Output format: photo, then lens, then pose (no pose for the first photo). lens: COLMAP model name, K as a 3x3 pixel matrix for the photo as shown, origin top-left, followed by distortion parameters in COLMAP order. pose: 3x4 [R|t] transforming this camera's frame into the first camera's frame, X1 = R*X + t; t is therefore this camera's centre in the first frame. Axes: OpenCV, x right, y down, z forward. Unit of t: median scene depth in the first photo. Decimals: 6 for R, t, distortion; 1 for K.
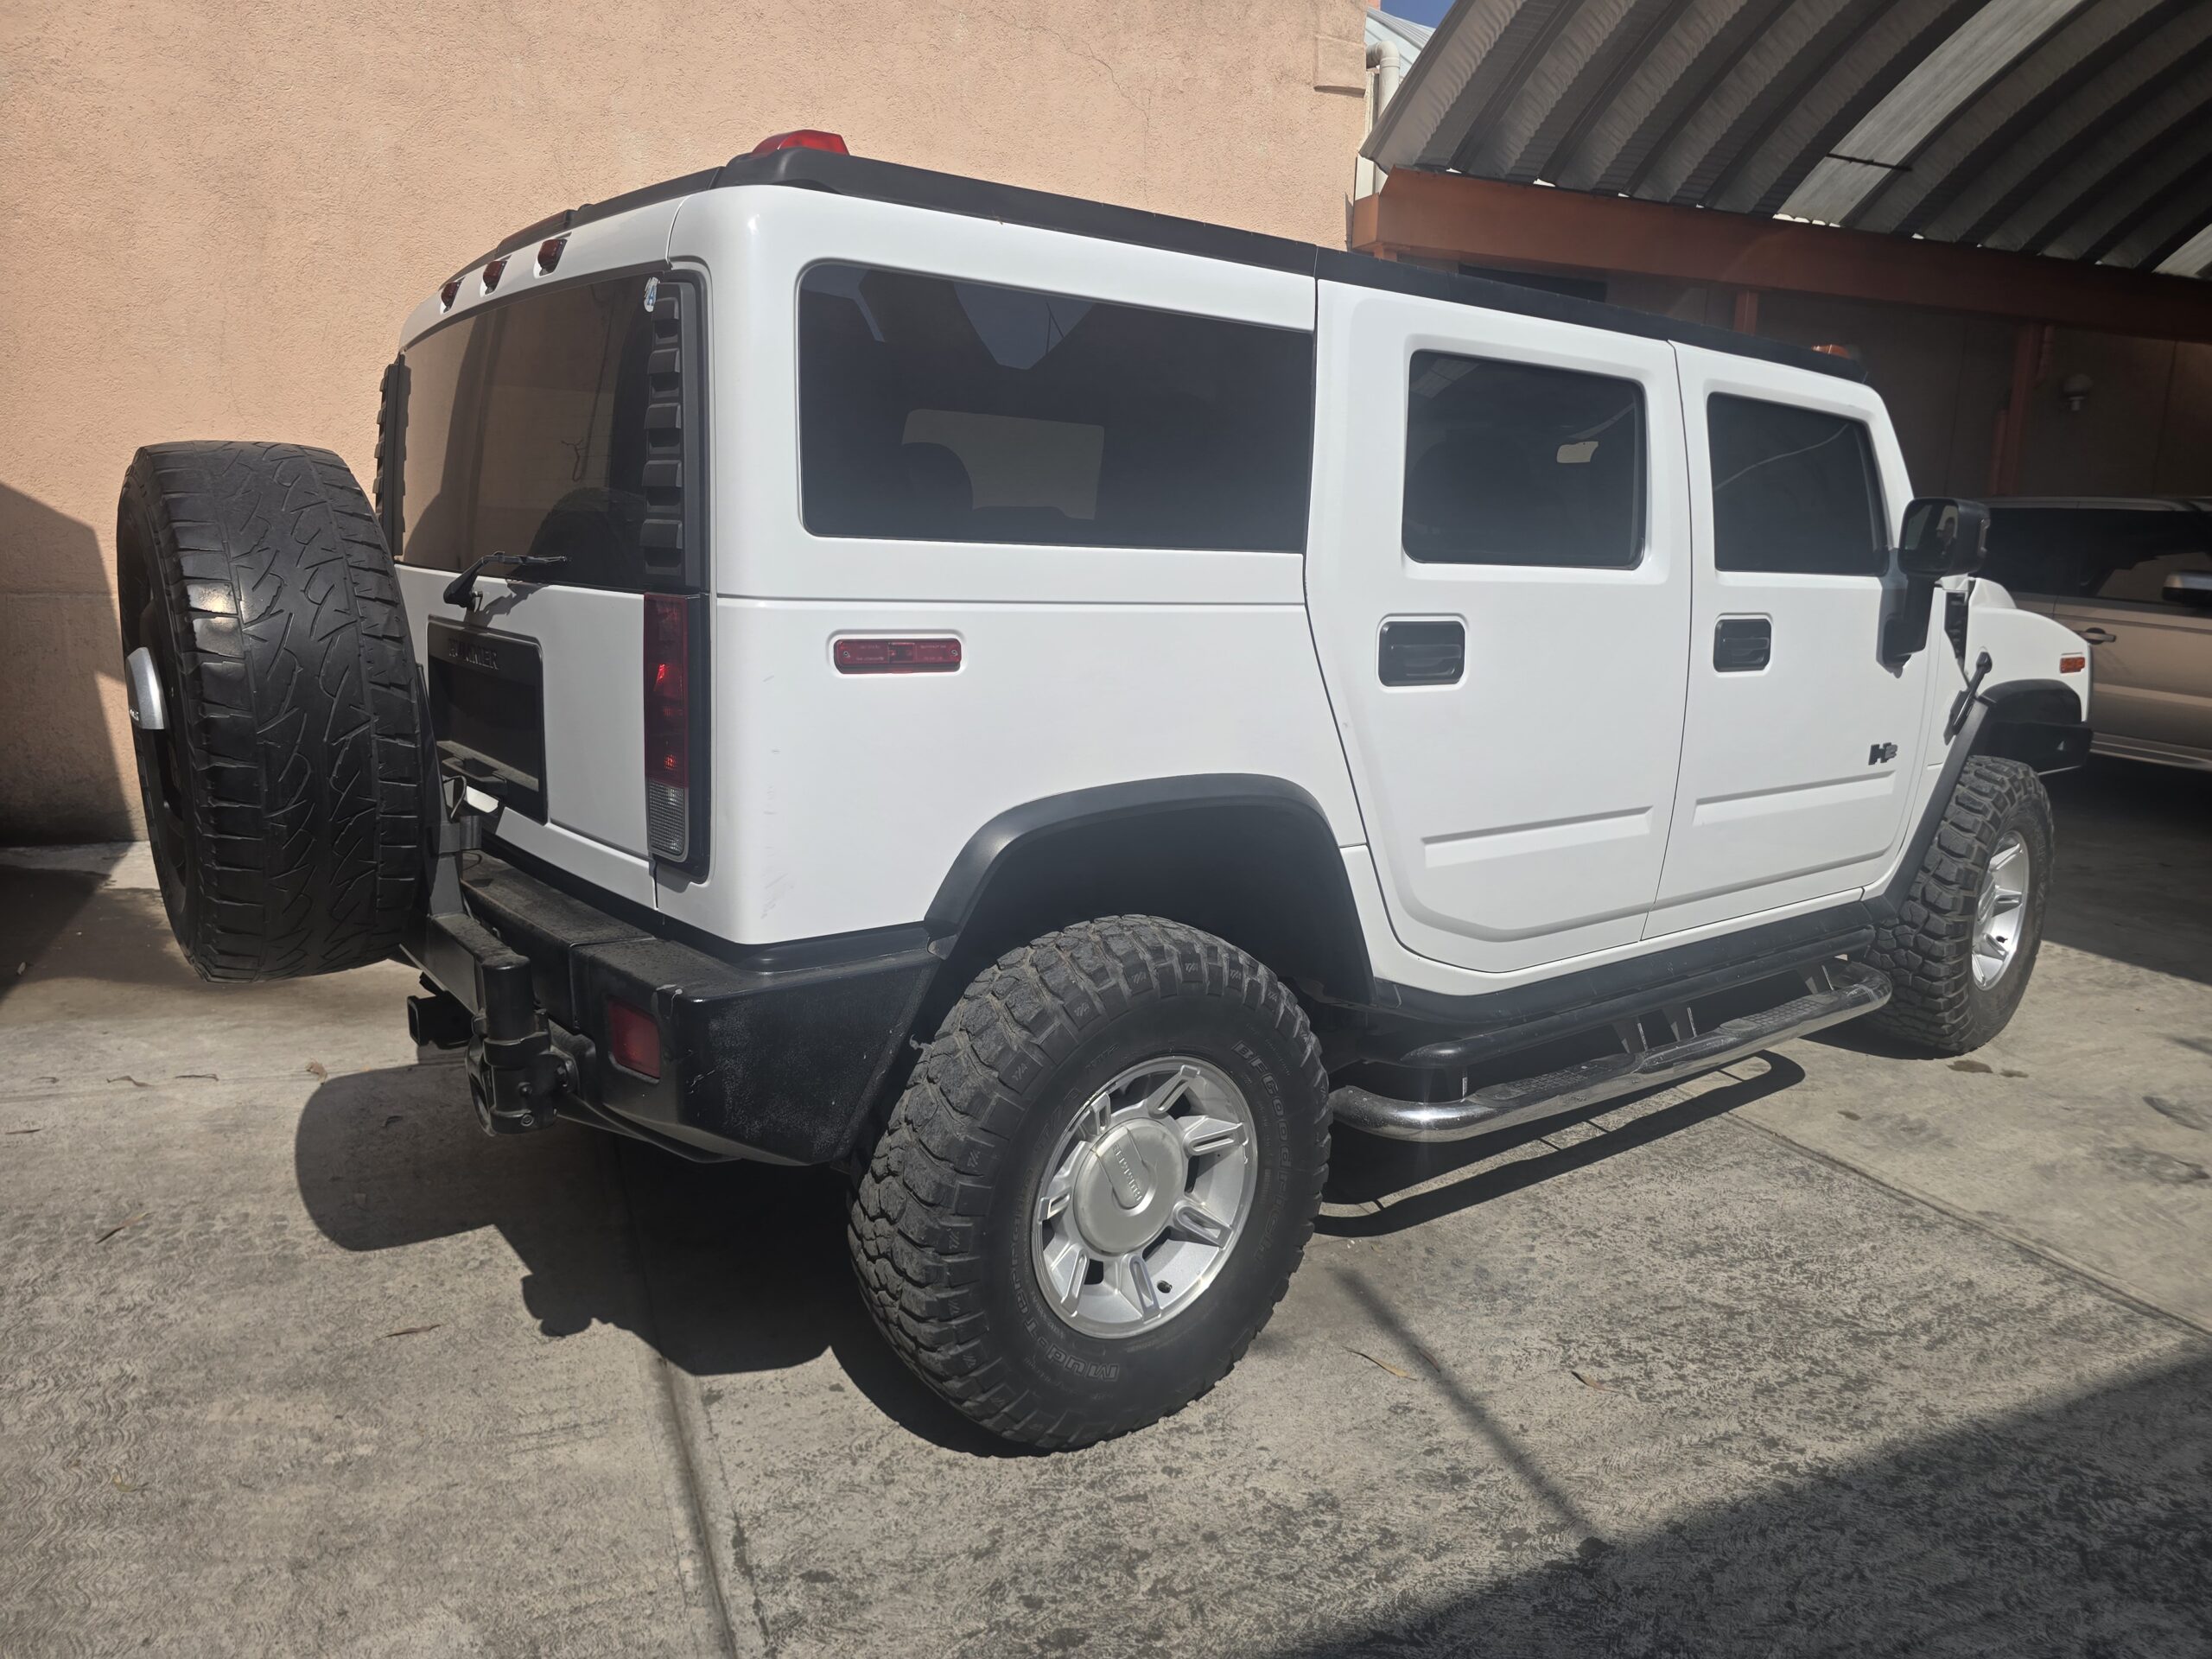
lens RADIAL K [[1468.2, 0, 1205.1], [0, 1468.2, 823.2], [0, 0, 1]] dist [0.043704, -0.035452]
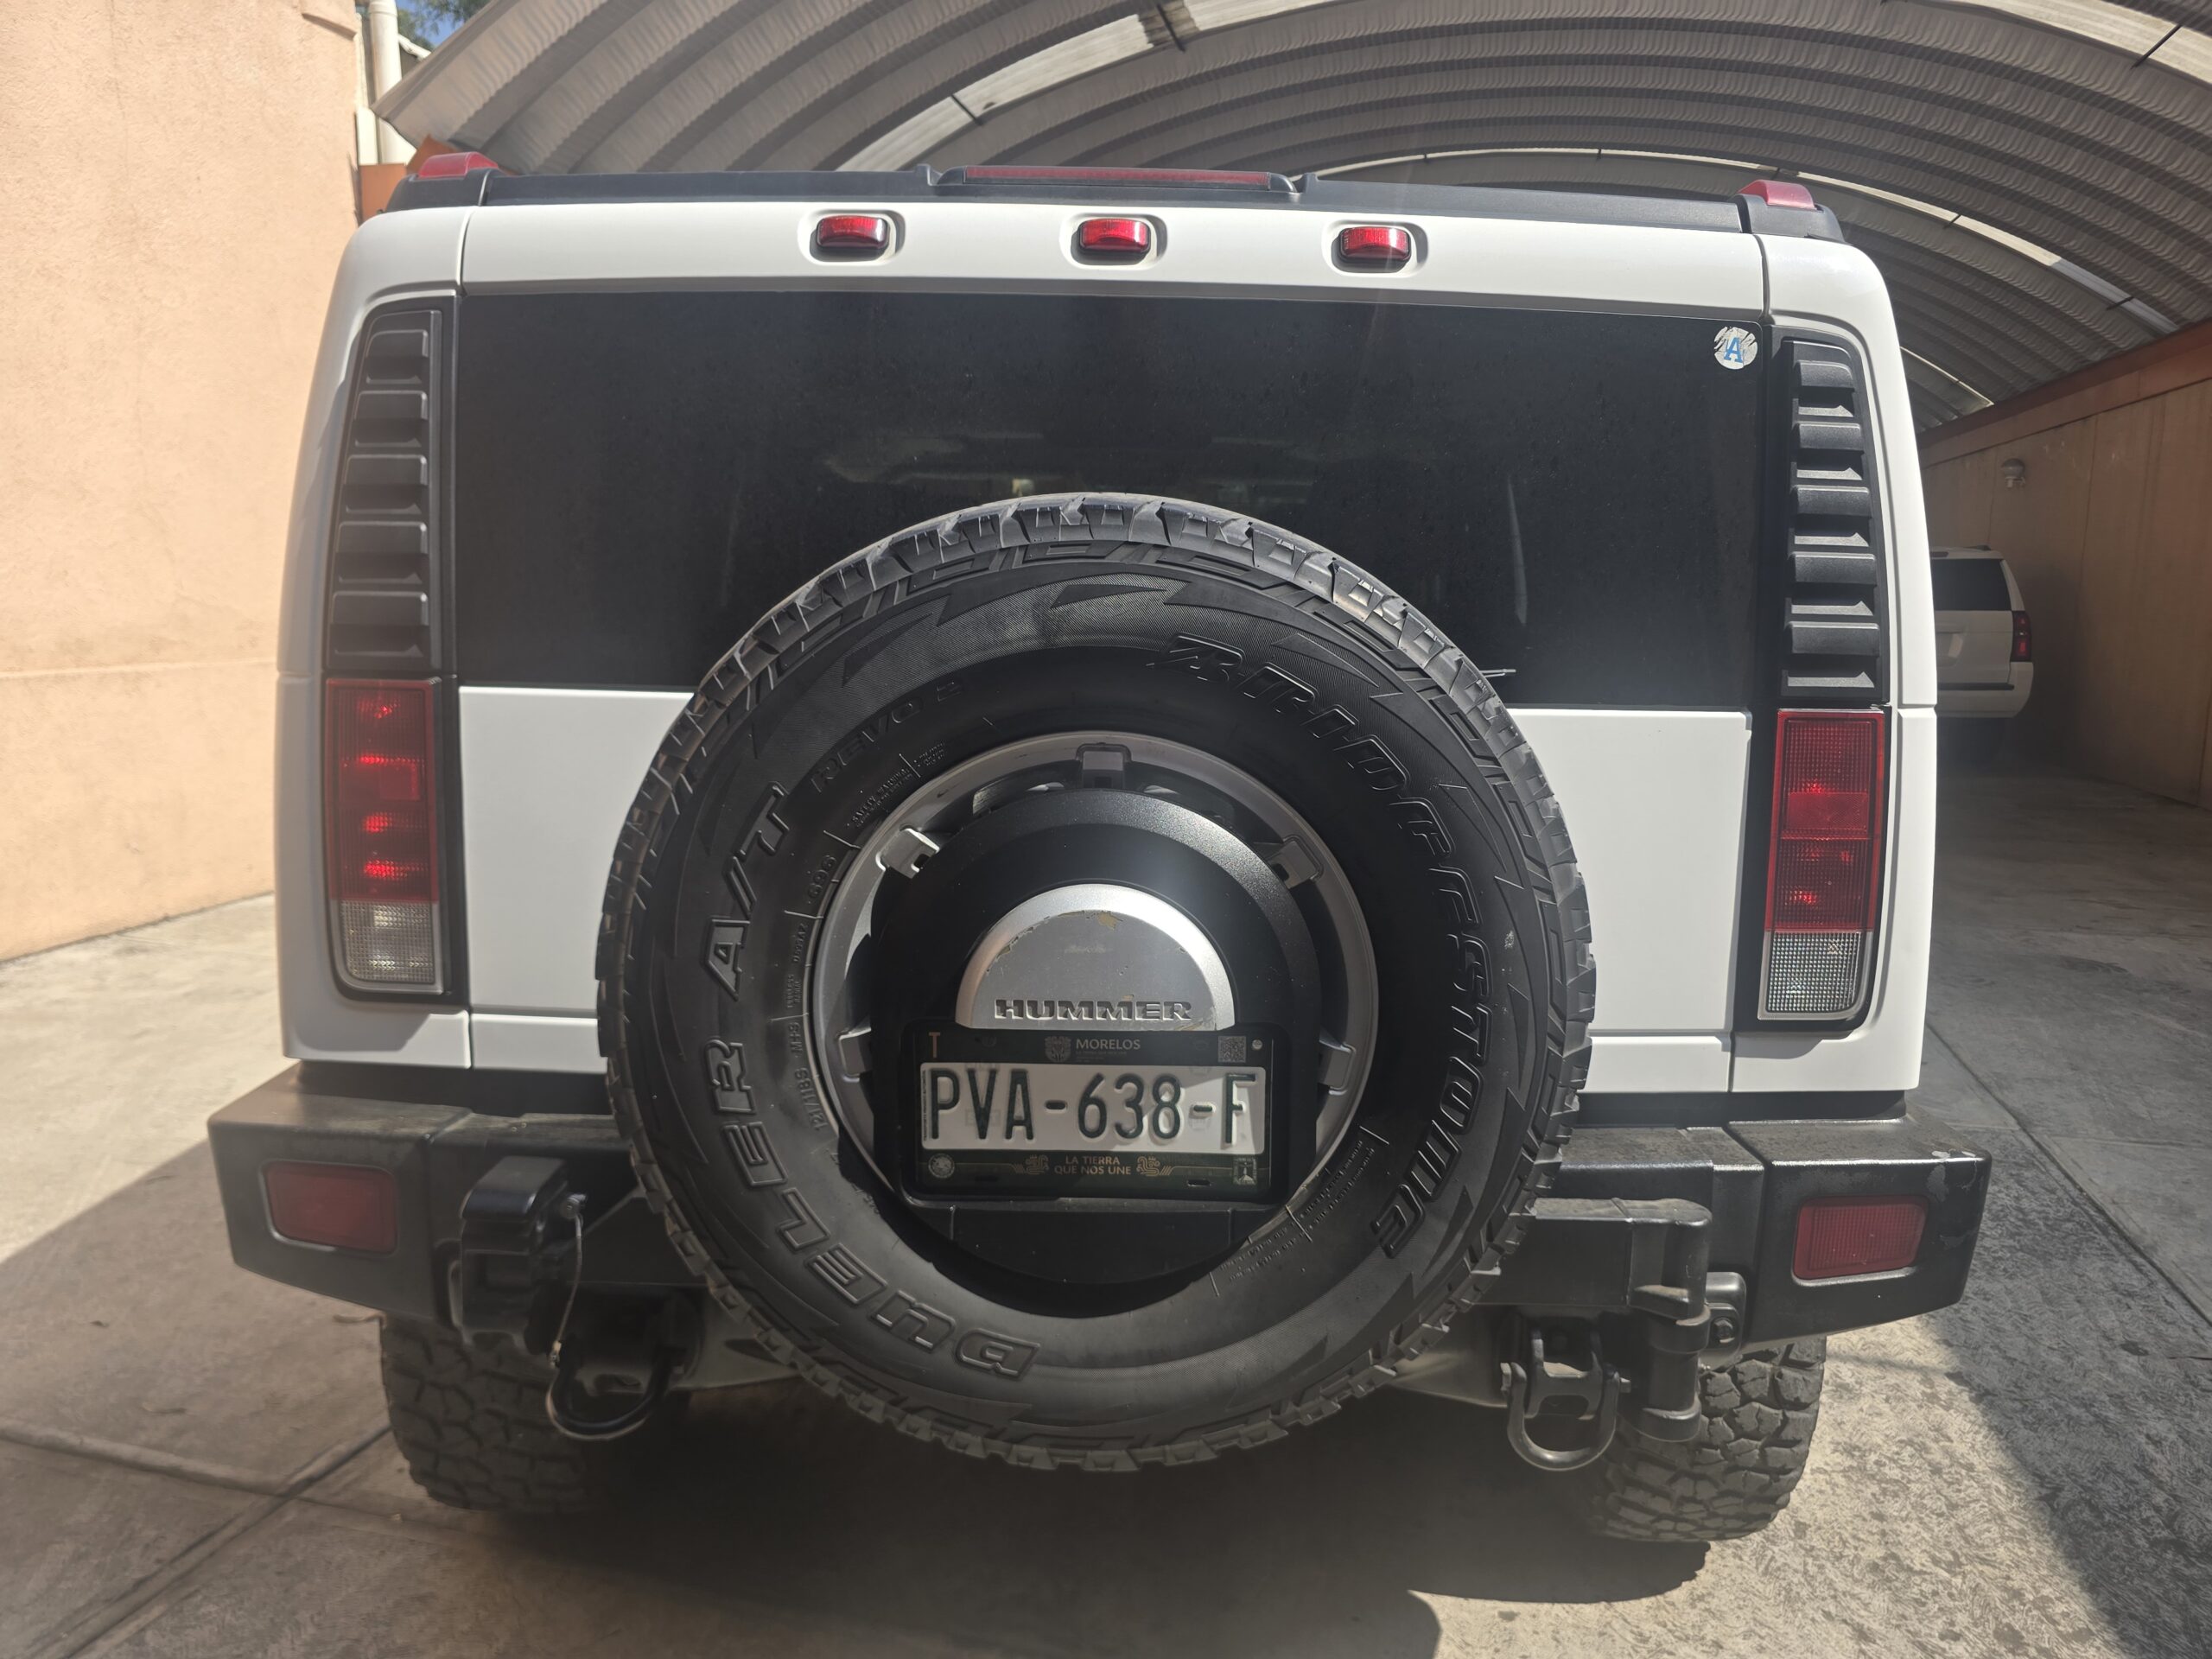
lens RADIAL K [[1452.0, 0, 1155.4], [0, 1452.0, 825.0], [0, 0, 1]] dist [0.004325, 0.000618]
pose [[0.640330, -0.134401, 0.756250, -0.812555], [0.141203, 0.988390, 0.056099, -0.123994], [-0.755009, 0.070863, 0.651874, 0.489399]]
